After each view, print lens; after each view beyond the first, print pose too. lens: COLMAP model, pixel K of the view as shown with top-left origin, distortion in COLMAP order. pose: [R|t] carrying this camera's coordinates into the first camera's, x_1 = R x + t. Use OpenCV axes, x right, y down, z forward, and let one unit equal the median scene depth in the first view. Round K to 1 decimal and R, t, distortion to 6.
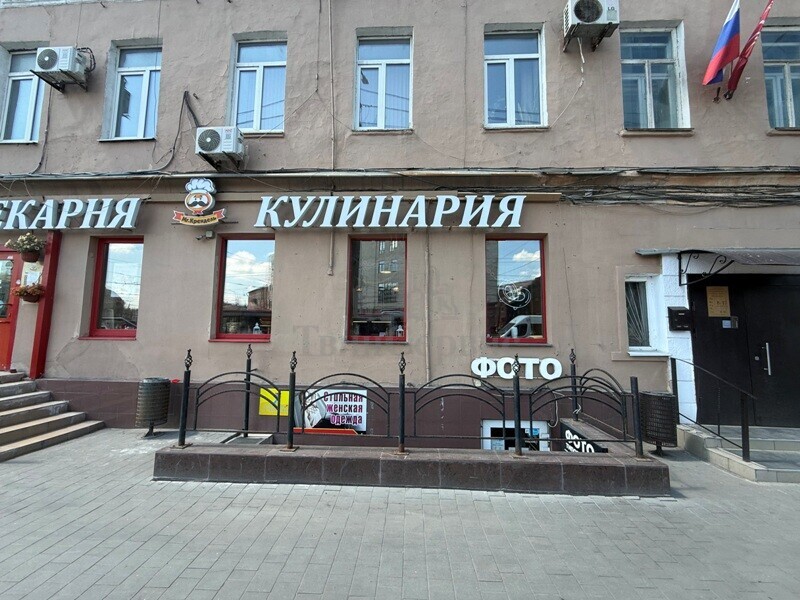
lens RADIAL K [[319.2, 0, 400.0], [0, 319.2, 300.0], [0, 0, 1]] dist [0.012319, -0.000044]
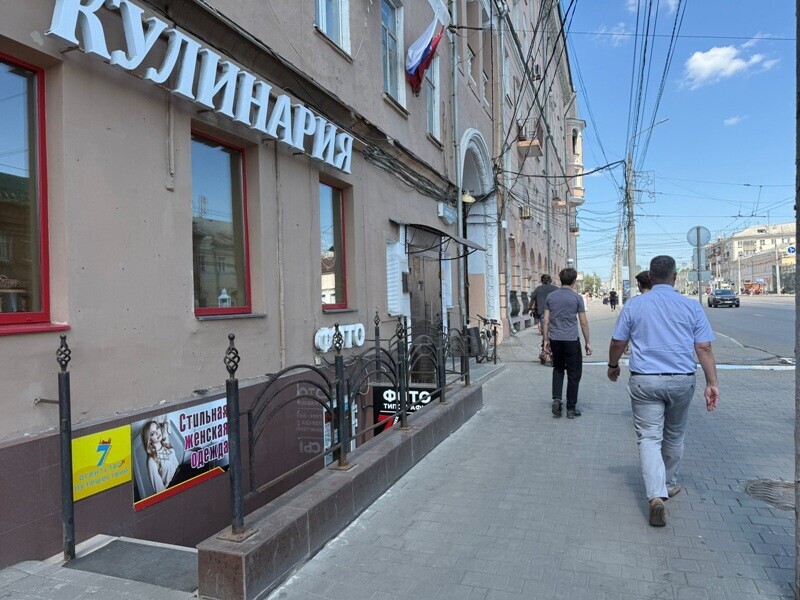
lens RADIAL K [[551.0, 0, 400.0], [0, 551.0, 300.0], [0, 0, 1]] dist [0.002016, -0.001545]
pose [[0.319077, -0.021616, 0.947482, -0.980482], [-0.047715, 0.998106, 0.038839, 0.046545], [-0.946527, -0.057601, 0.317441, 0.382503]]
